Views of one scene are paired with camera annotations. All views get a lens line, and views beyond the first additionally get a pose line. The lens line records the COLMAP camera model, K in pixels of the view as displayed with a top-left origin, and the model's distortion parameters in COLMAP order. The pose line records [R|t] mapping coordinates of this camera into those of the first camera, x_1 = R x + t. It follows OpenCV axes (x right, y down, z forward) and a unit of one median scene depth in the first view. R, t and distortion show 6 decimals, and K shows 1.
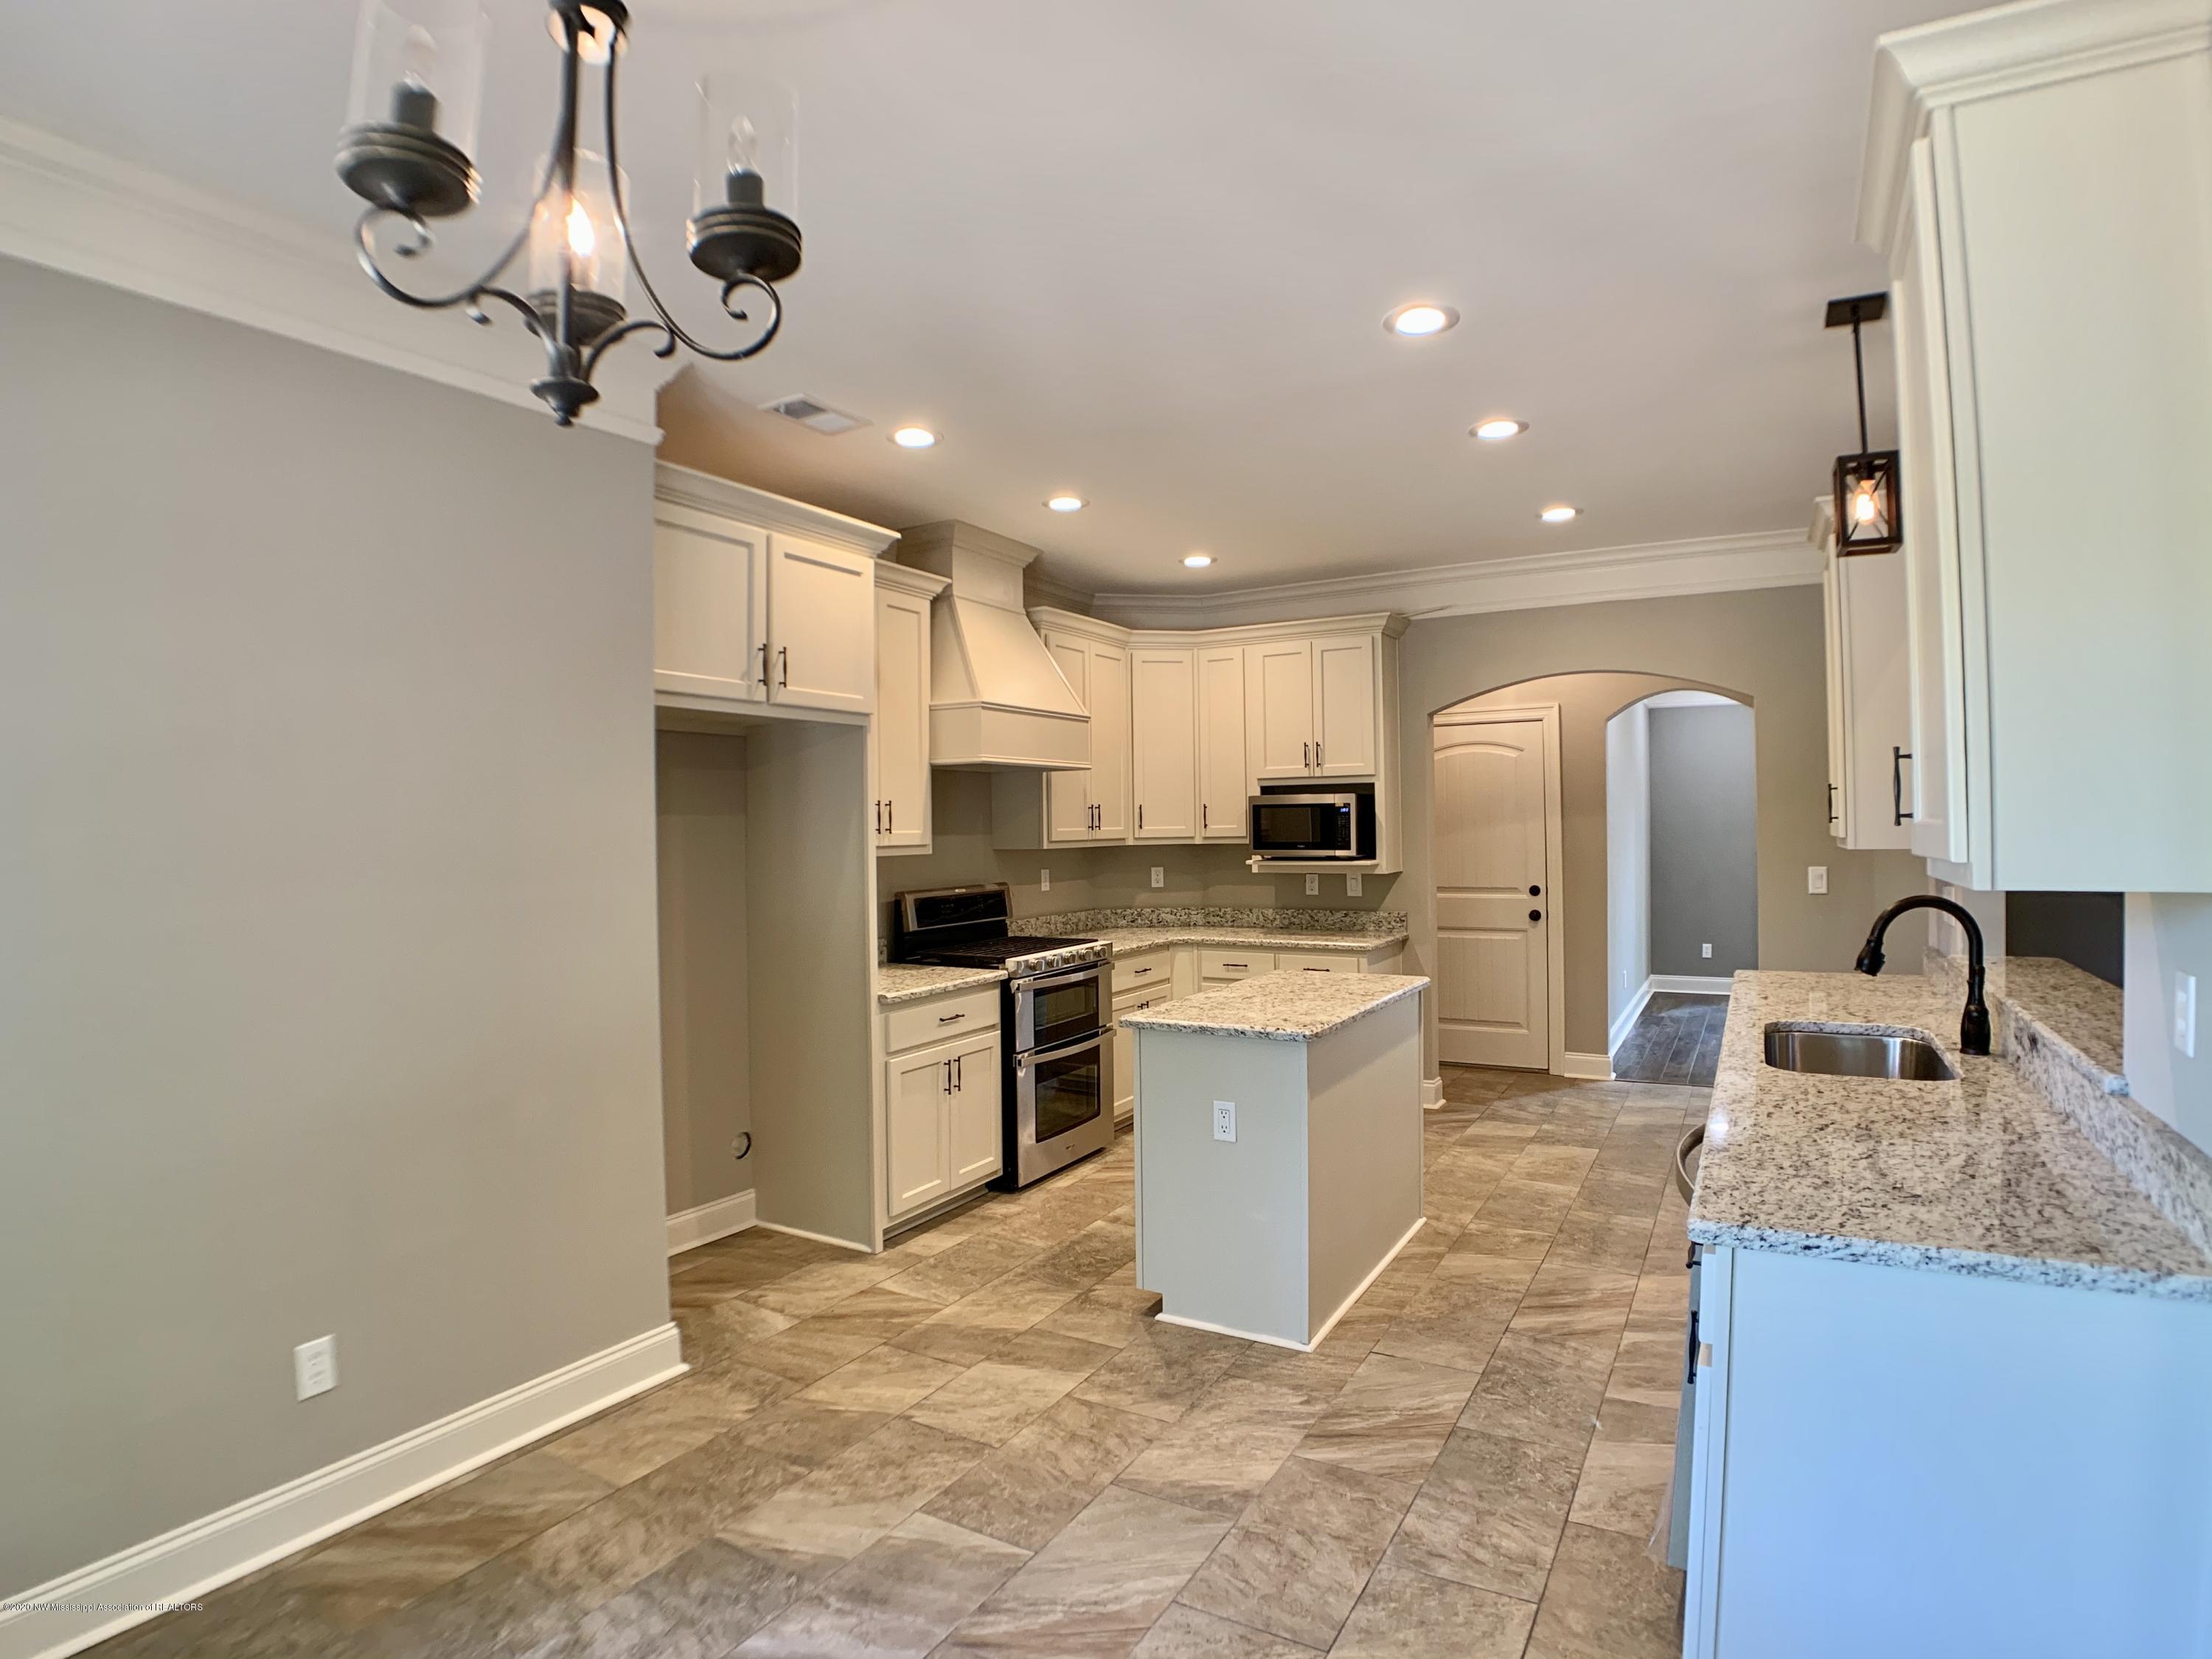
lens RADIAL K [[1170.8, 0, 1099.7], [0, 1170.8, 828.9], [0, 0, 1]] dist [-0.074959, 0.008157]
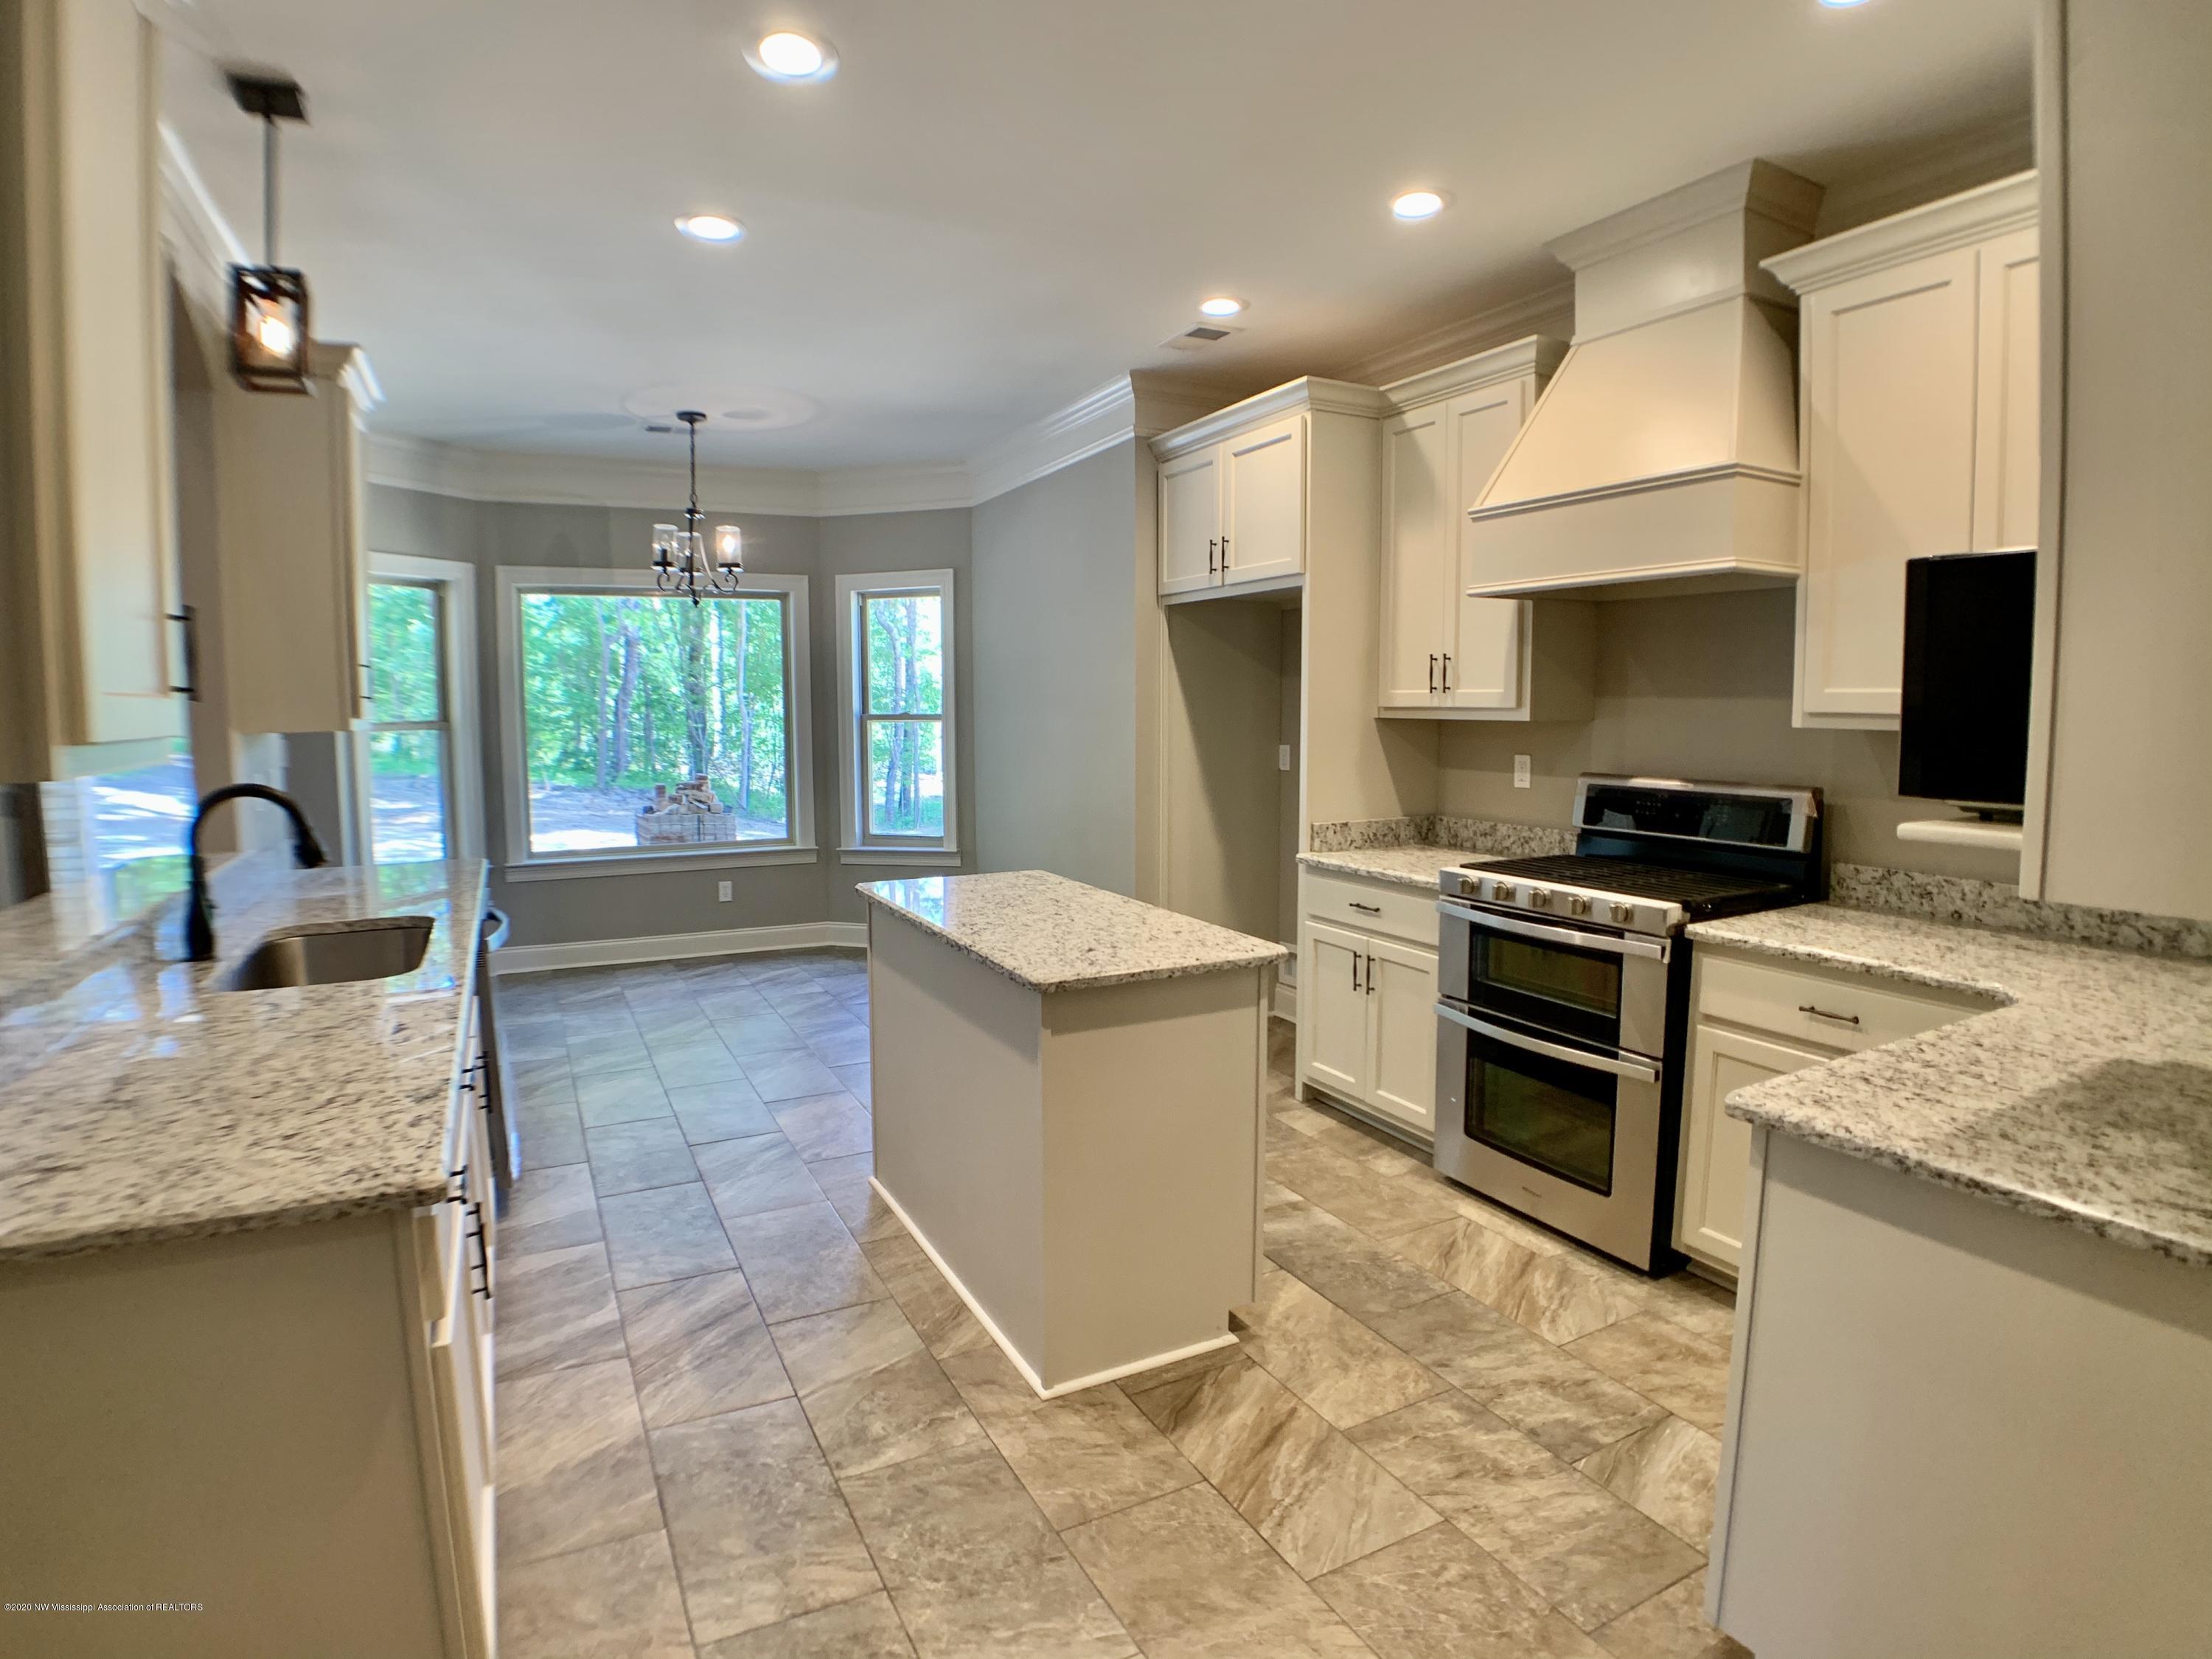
lens RADIAL K [[1170.8, 0, 1085.5], [0, 1170.8, 823.6], [0, 0, 1]] dist [-0.074959, 0.008157]
pose [[-0.545158, 0.104615, -0.831780, 0.847359], [0.004353, 0.992523, 0.121980, -0.008204], [0.838322, 0.062878, -0.541537, 1.561220]]
